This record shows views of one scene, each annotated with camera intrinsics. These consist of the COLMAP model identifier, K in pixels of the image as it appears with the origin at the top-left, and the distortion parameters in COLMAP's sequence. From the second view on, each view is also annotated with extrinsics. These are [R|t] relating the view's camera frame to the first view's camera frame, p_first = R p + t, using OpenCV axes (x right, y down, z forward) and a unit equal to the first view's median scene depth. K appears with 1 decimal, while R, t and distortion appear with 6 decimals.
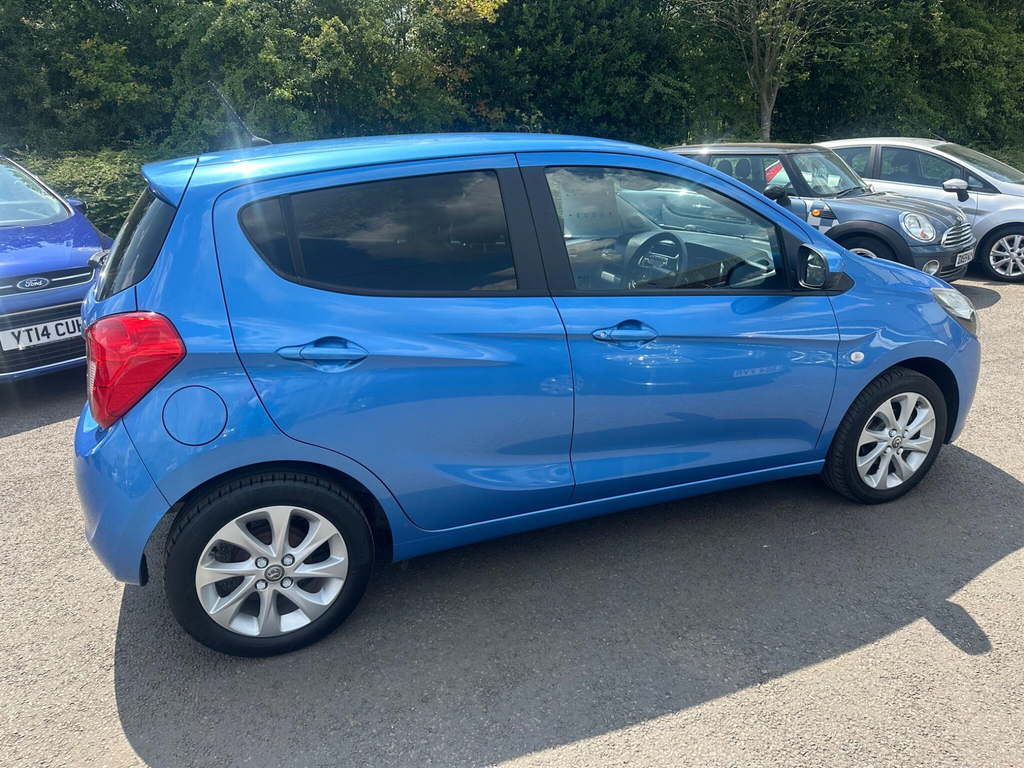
lens RADIAL K [[729.3, 0, 511.0], [0, 729.3, 390.3], [0, 0, 1]] dist [0.018083, -0.023457]
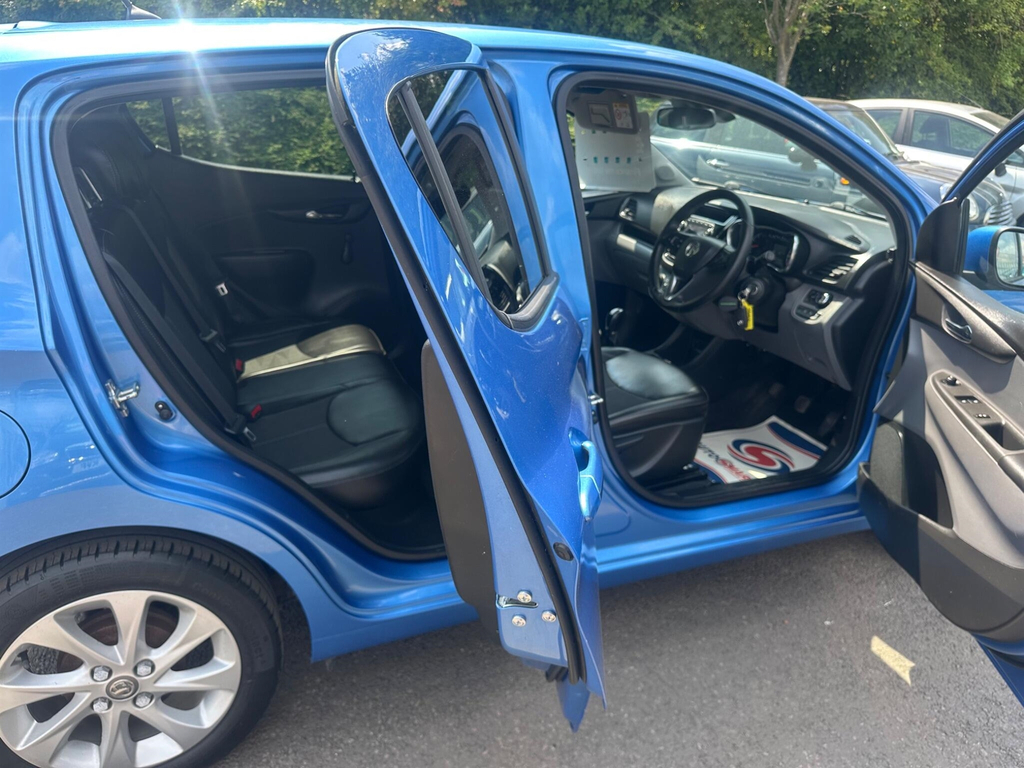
lens RADIAL K [[729.3, 0, 515.5], [0, 729.3, 382.2], [0, 0, 1]] dist [0.018083, -0.023457]
pose [[0.997936, 0.050994, 0.039024, -0.012858], [-0.053044, 0.997161, 0.053444, -0.057426], [-0.036187, -0.055403, 0.997808, 0.288399]]
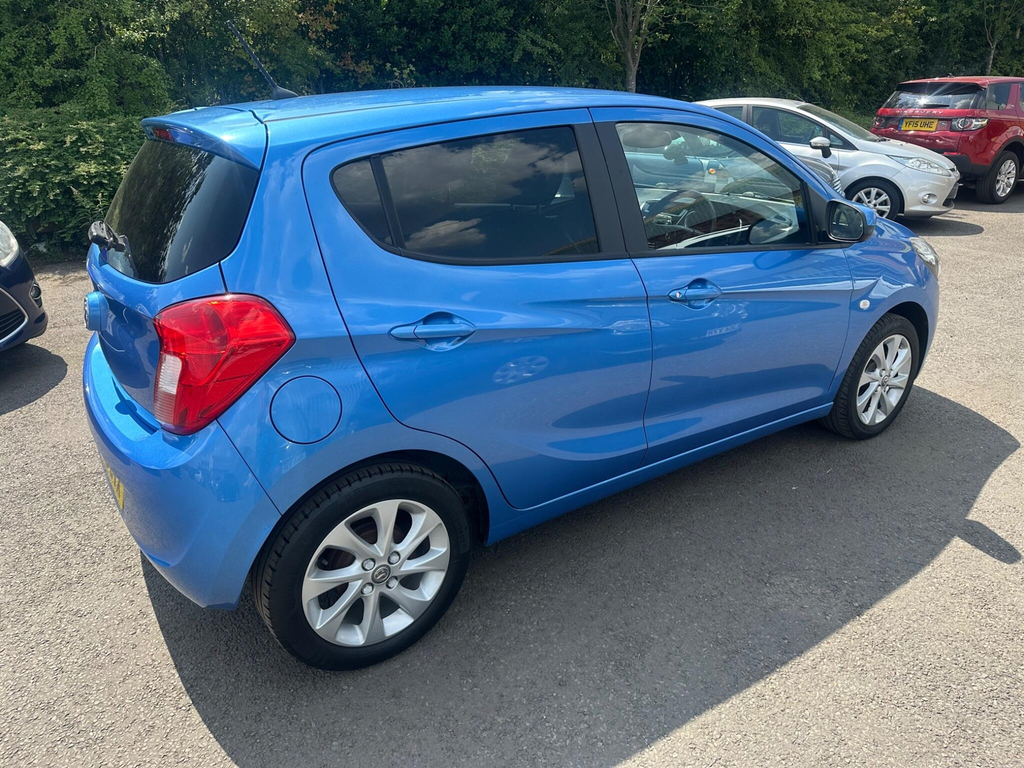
lens RADIAL K [[729.3, 0, 521.4], [0, 729.3, 381.1], [0, 0, 1]] dist [0.018083, -0.023457]
pose [[0.972071, -0.073598, 0.222847, -0.271480], [0.064485, 0.996768, 0.047909, -0.018002], [-0.225653, -0.032201, 0.973676, 0.065578]]
